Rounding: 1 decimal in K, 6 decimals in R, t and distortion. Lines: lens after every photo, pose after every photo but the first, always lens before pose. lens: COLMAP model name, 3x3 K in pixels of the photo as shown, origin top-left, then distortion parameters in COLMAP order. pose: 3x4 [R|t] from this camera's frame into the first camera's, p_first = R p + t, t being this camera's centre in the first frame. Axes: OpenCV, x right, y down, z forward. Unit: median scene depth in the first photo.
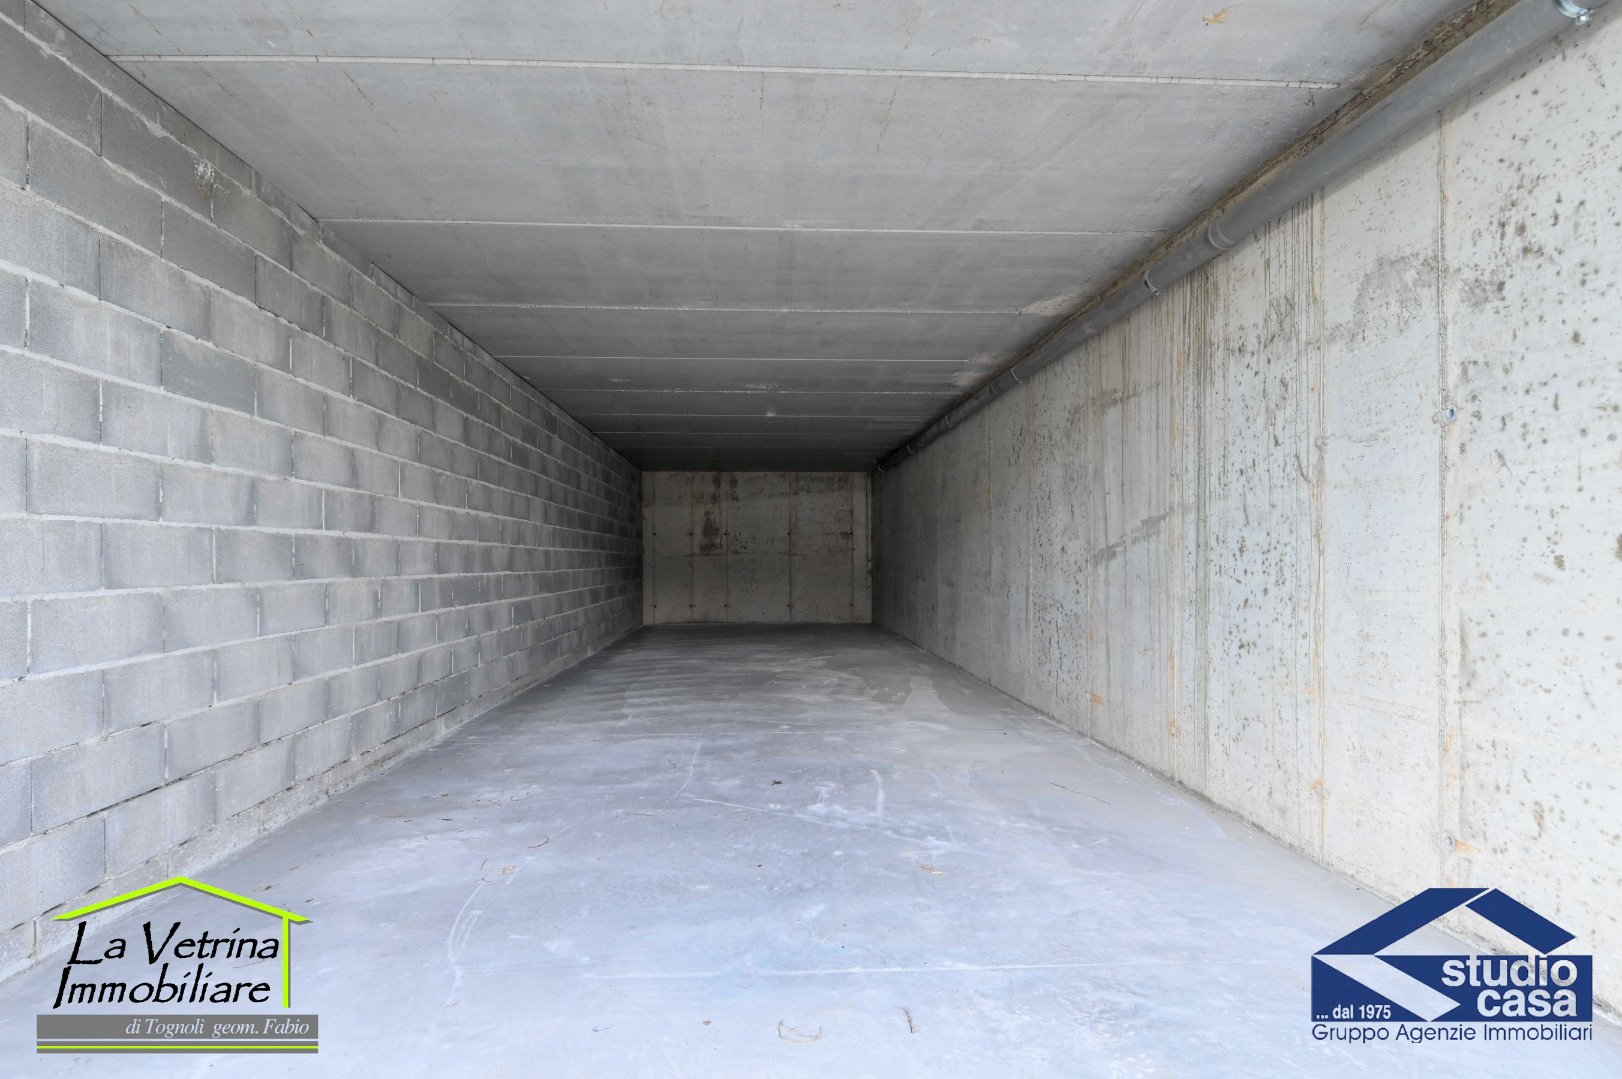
lens RADIAL K [[843.9, 0, 853.2], [0, 843.9, 579.9], [0, 0, 1]] dist [0.027743, -0.025082]
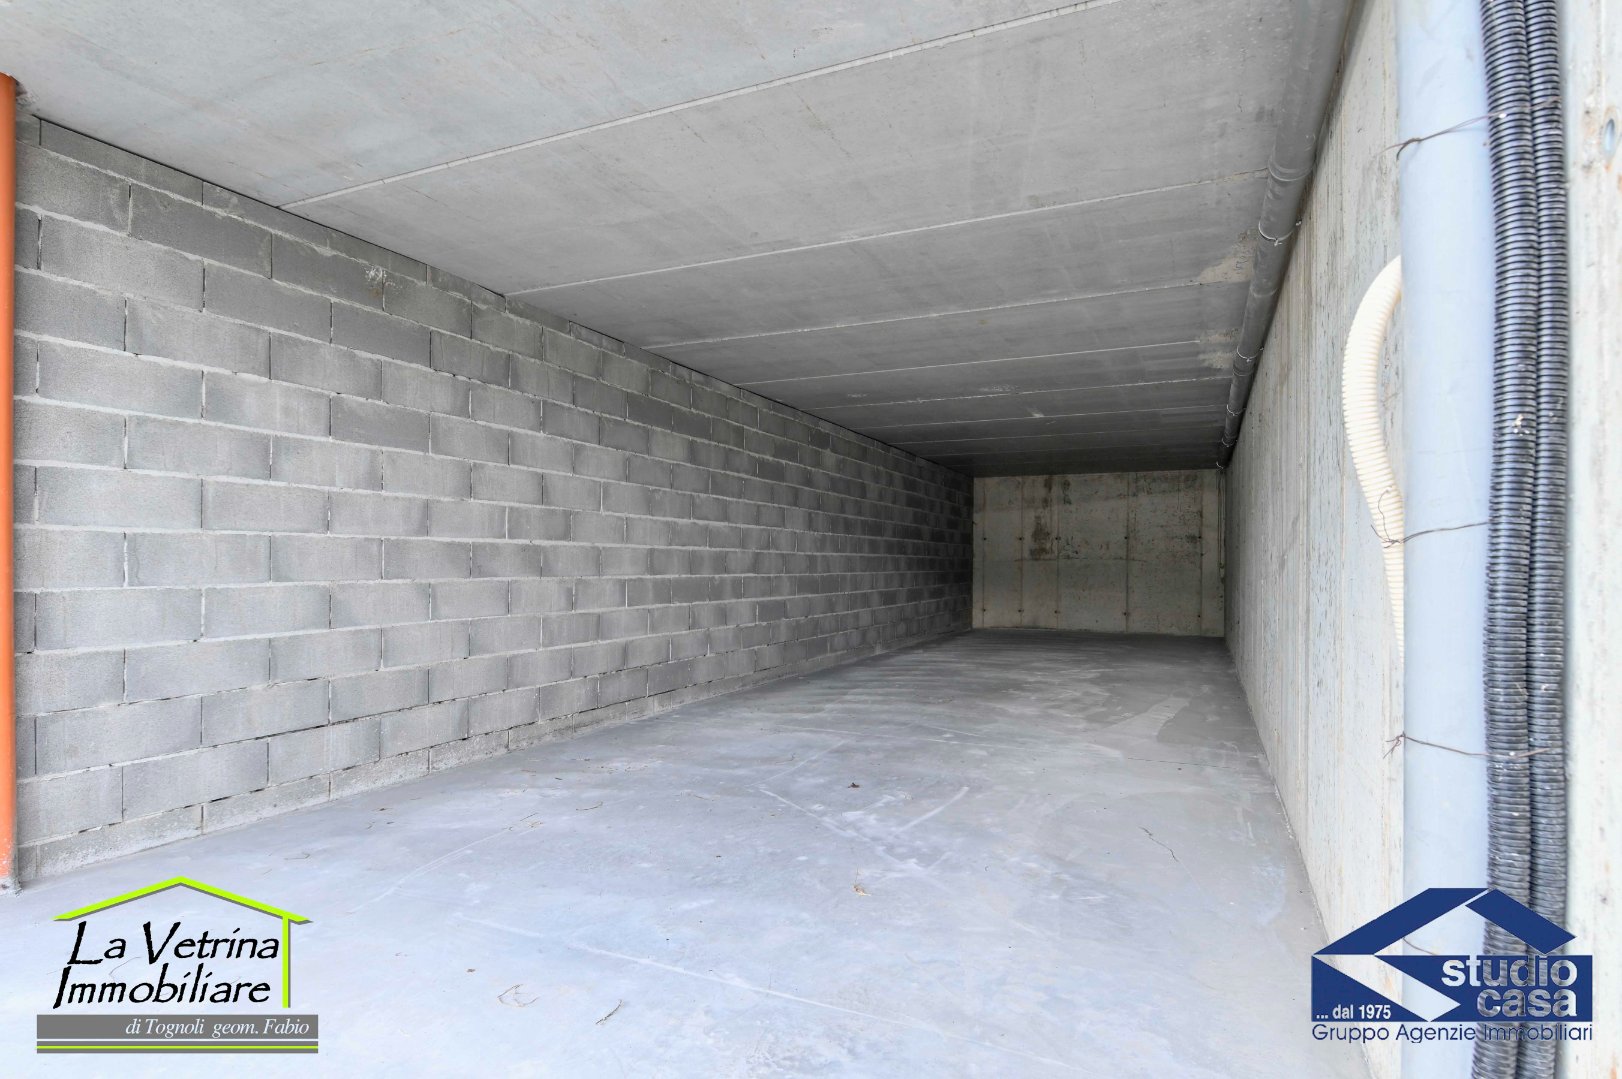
lens RADIAL K [[843.9, 0, 853.2], [0, 843.9, 579.9], [0, 0, 1]] dist [0.027743, -0.025082]
pose [[0.892633, 0.018767, -0.450392, 0.431641], [-0.020939, 0.999781, 0.000160, -0.008986], [0.450297, 0.009288, 0.892831, 0.110895]]
